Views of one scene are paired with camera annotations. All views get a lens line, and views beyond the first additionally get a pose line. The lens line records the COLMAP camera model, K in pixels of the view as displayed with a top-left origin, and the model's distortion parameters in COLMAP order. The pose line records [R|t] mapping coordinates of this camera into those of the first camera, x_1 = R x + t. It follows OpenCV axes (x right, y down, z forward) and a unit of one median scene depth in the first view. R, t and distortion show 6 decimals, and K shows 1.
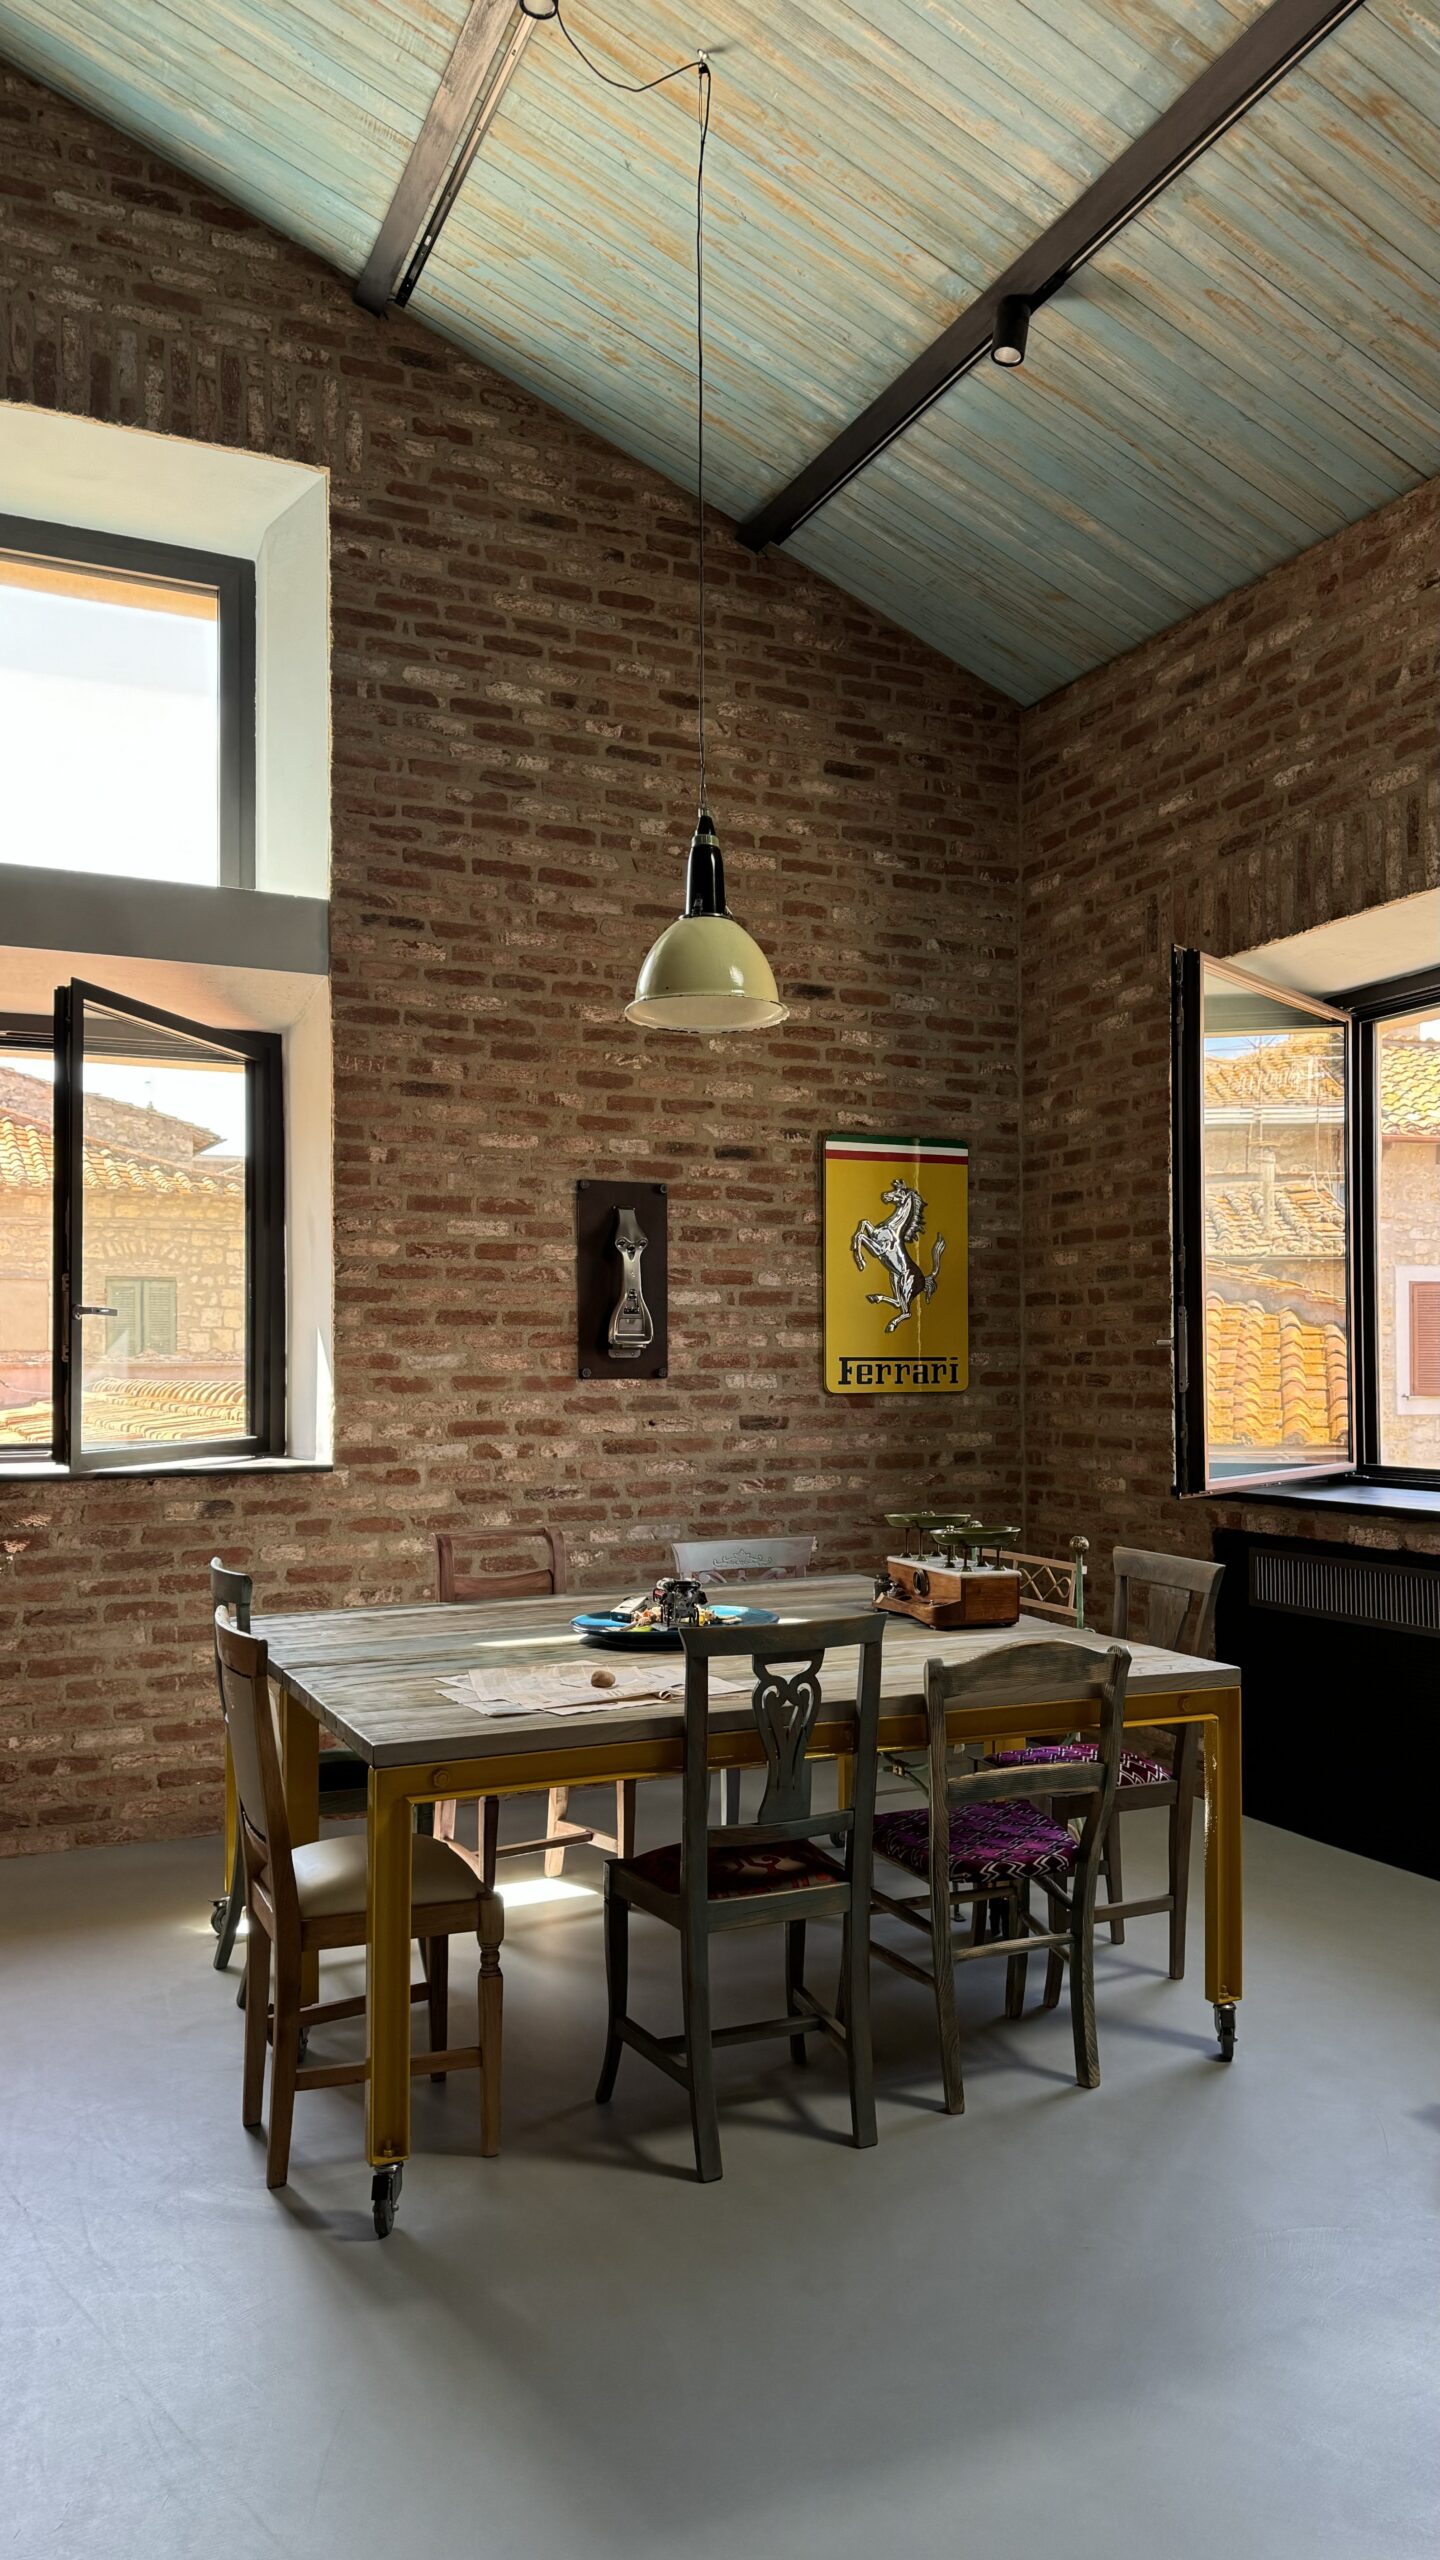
lens RADIAL K [[1732.9, 0, 735.5], [0, 1732.9, 1324.9], [0, 0, 1]] dist [0.124313, -0.215132]
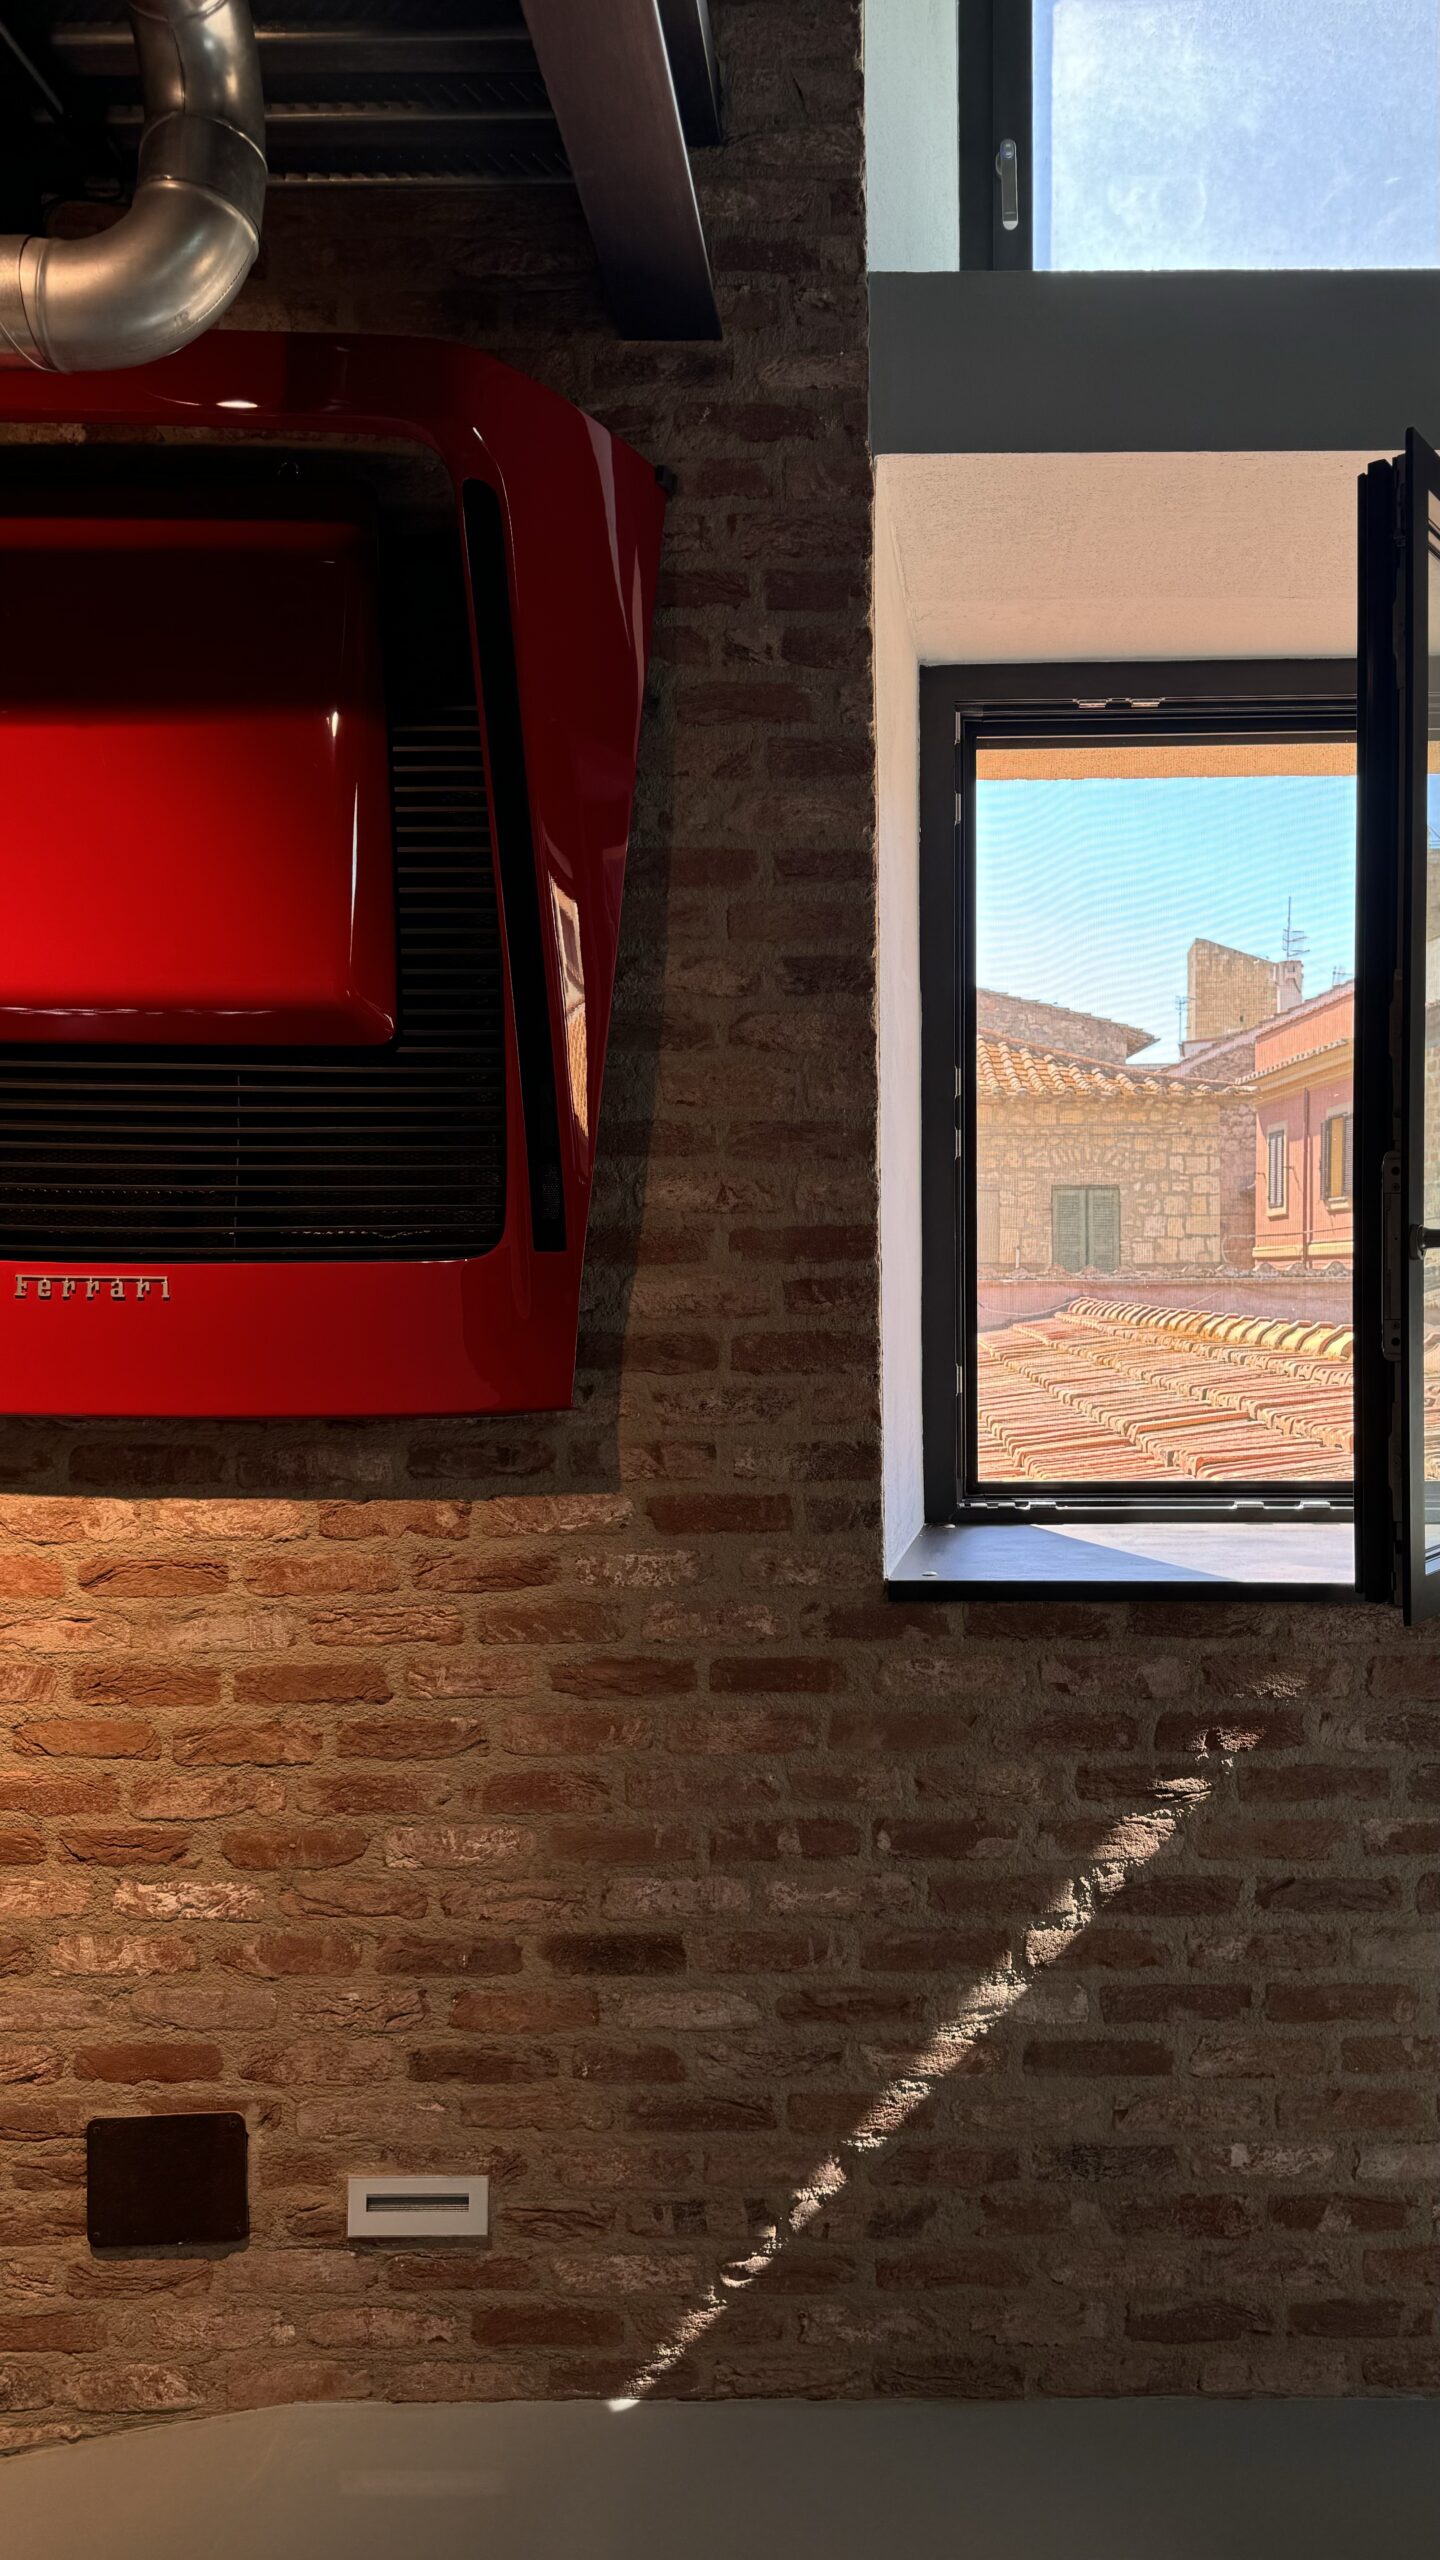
lens RADIAL K [[1732.9, 0, 735.5], [0, 1732.9, 1324.9], [0, 0, 1]] dist [0.124313, -0.215132]
pose [[0.873401, 0.018357, -0.486655, -0.294360], [0.007521, 0.998662, 0.051169, -0.009060], [0.486943, -0.048351, 0.872095, 0.521000]]
